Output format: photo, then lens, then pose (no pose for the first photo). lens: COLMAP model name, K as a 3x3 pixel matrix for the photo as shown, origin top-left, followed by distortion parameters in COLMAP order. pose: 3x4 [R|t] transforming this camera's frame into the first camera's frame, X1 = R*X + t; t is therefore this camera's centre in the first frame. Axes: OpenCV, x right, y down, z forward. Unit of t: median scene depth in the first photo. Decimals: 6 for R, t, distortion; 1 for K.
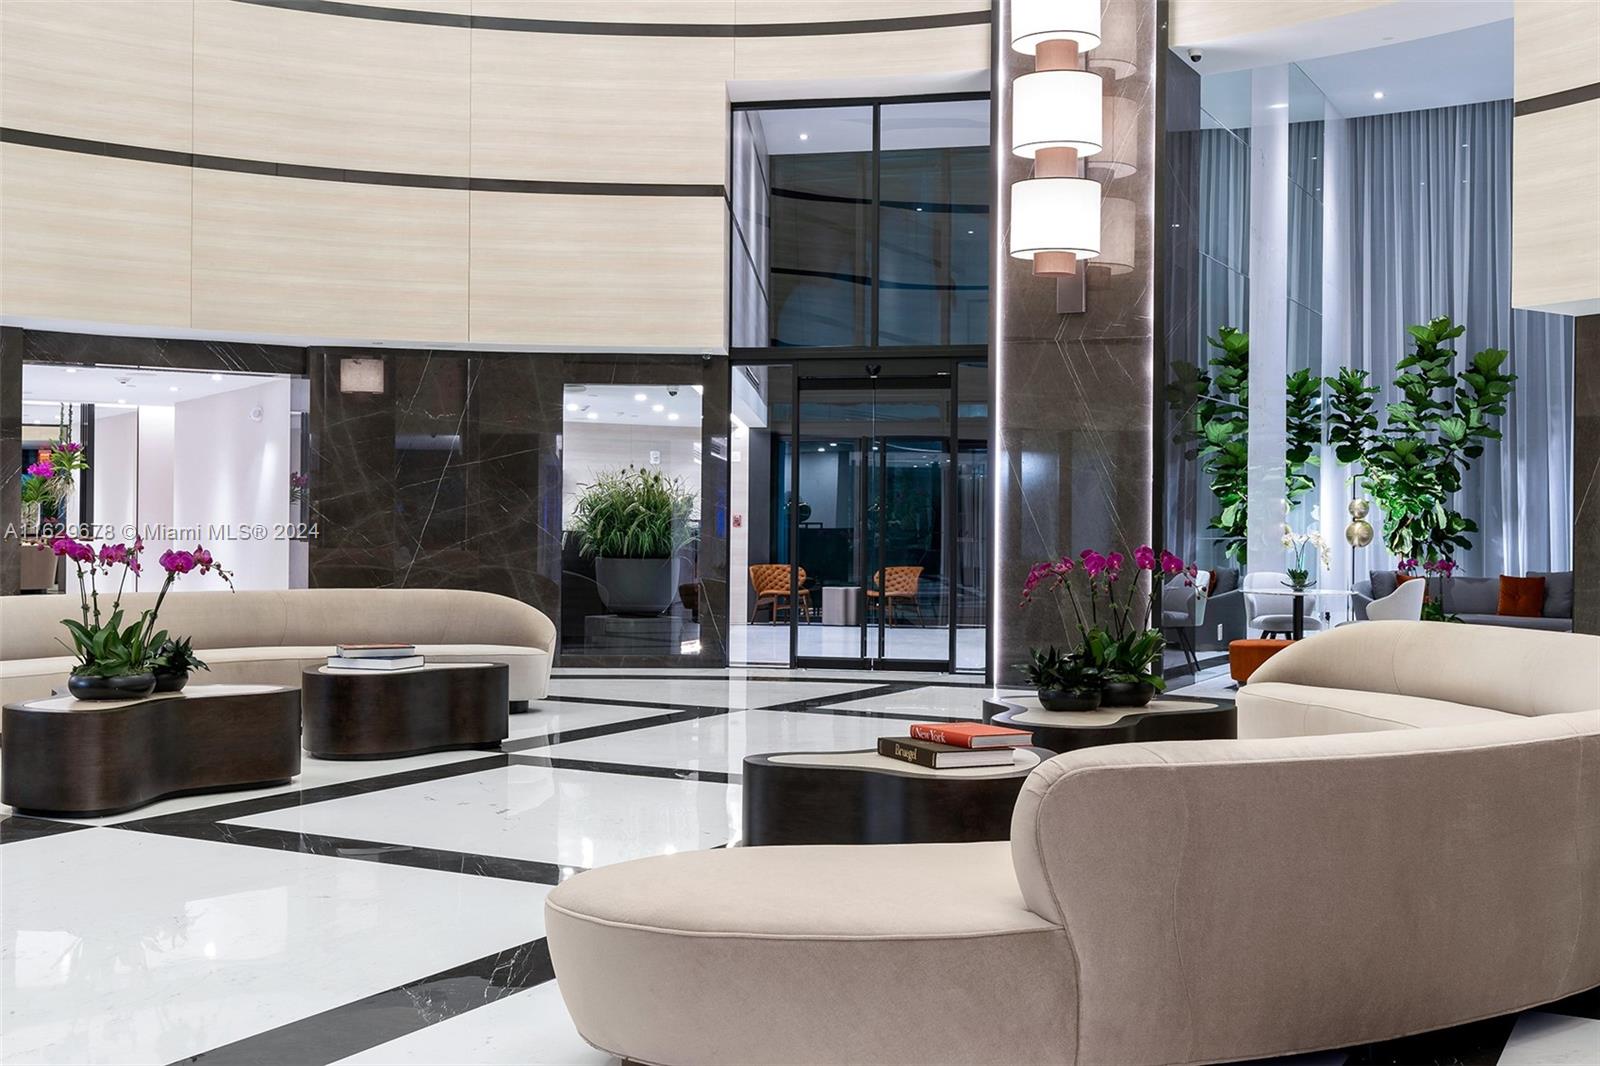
lens RADIAL K [[1739.3, 0, 805.1], [0, 1739.3, 516.4], [0, 0, 1]] dist [-0.012579, 0.000000]
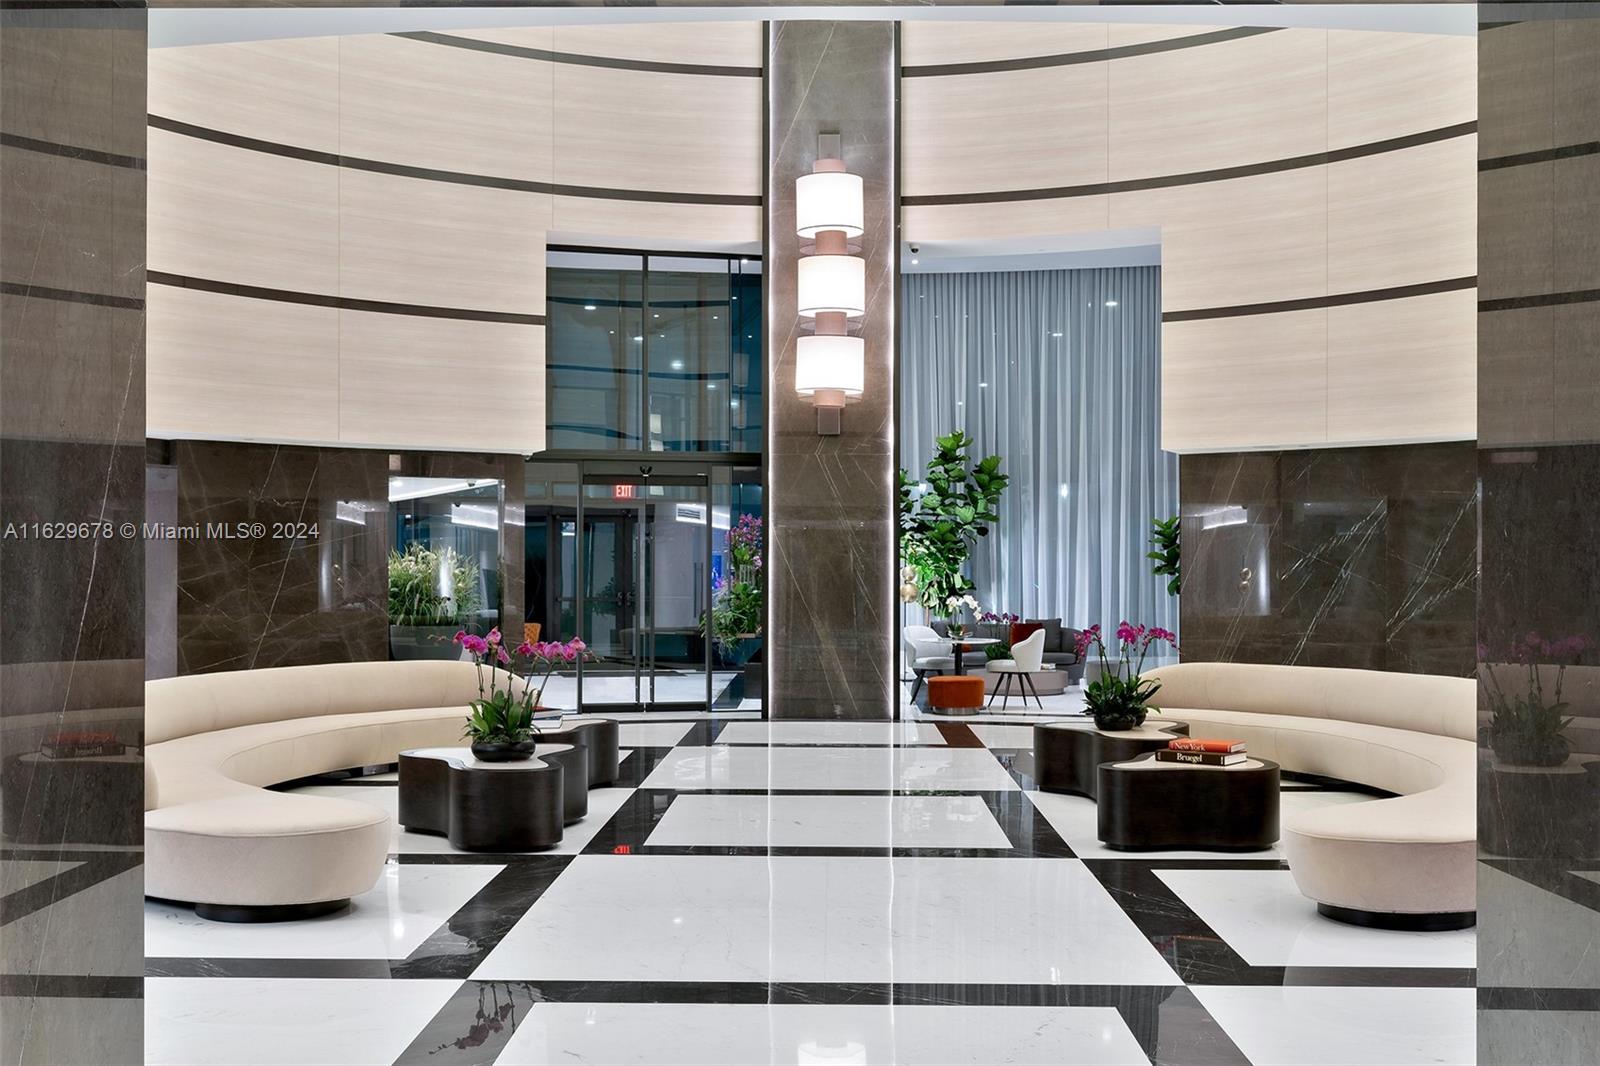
lens RADIAL K [[1607.2, 0, 798.1], [0, 1607.2, 537.4], [0, 0, 1]] dist [0.001421, 0.000000]
pose [[0.894454, 0.001557, 0.447157, -0.376066], [0.004398, 0.999915, -0.012279, -0.021499], [-0.447138, 0.012949, 0.894371, -0.074741]]
